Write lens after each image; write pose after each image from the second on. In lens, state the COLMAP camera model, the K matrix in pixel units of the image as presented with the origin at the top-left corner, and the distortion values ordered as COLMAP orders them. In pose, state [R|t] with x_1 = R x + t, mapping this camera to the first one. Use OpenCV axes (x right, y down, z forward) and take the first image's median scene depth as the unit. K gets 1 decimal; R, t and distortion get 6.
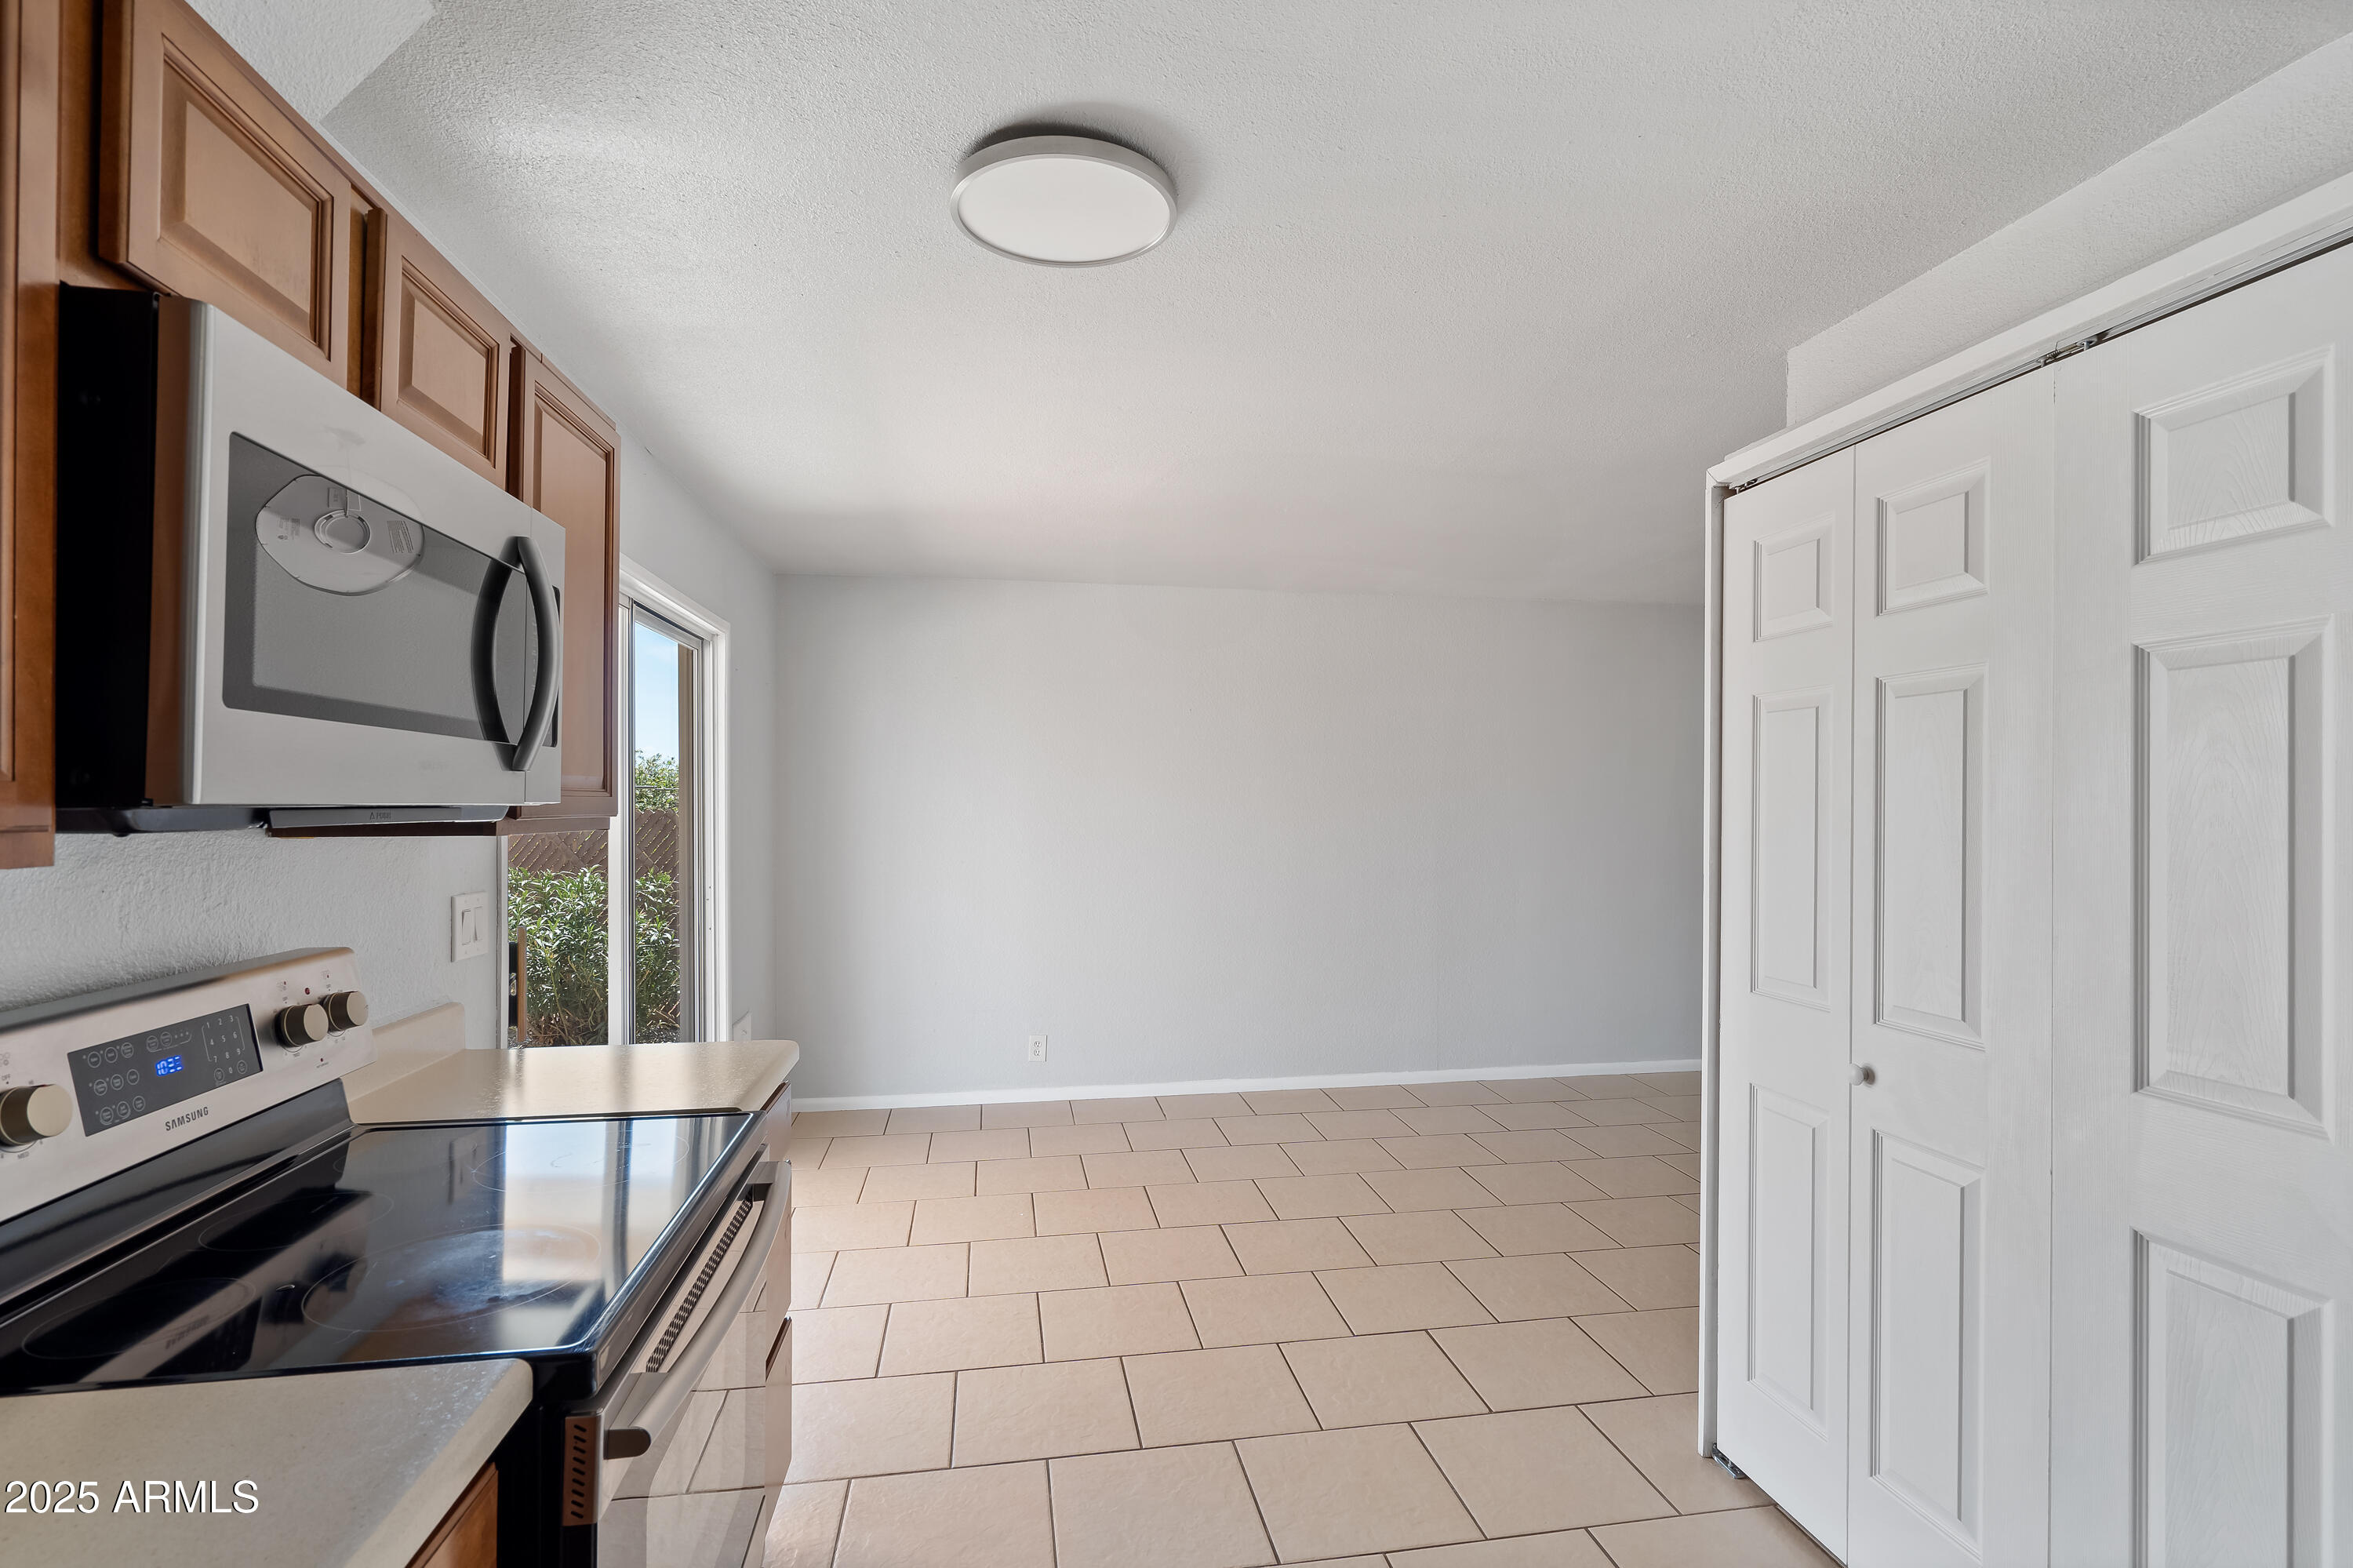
lens RADIAL K [[1108.4, 0, 1179.8], [0, 1108.4, 794.4], [0, 0, 1]] dist [-0.001584, 0.001785]
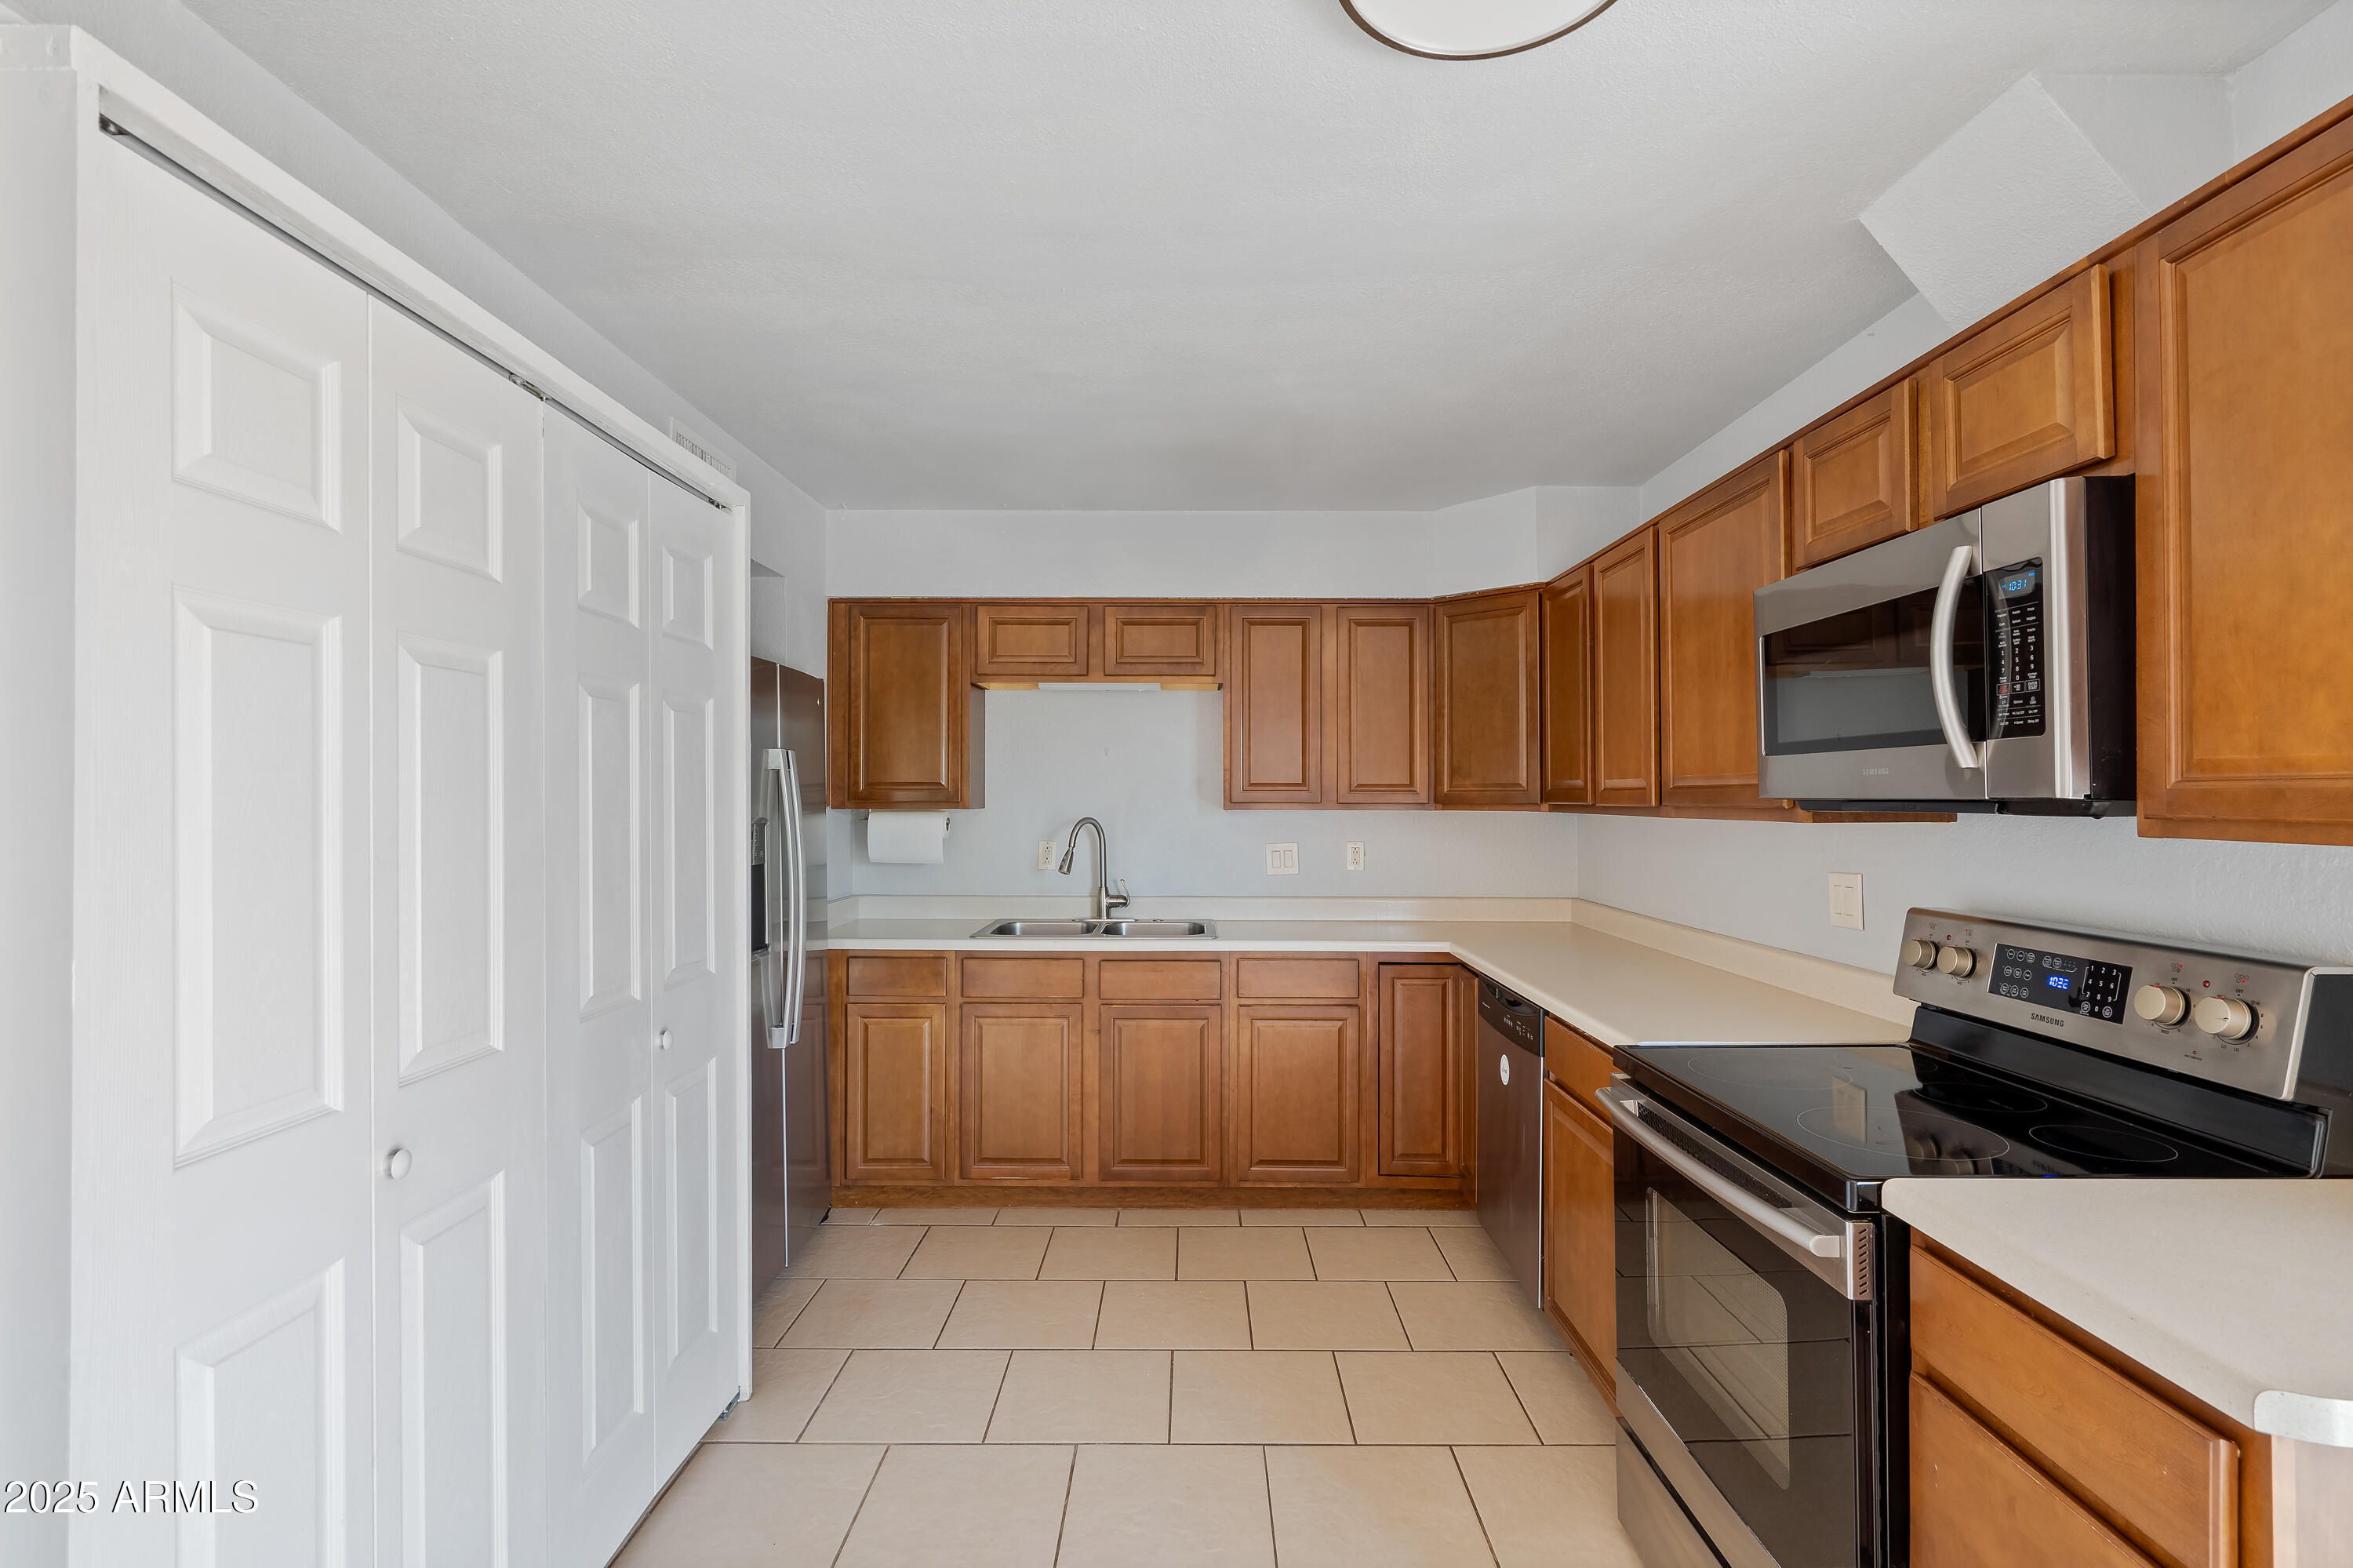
lens RADIAL K [[1108.4, 0, 1181.2], [0, 1108.4, 784.9], [0, 0, 1]] dist [-0.001584, 0.001785]
pose [[-0.983124, -0.009124, 0.182711, -0.055184], [-0.012767, 0.999742, -0.018774, 0.031477], [-0.182492, -0.020790, -0.982987, 2.752821]]
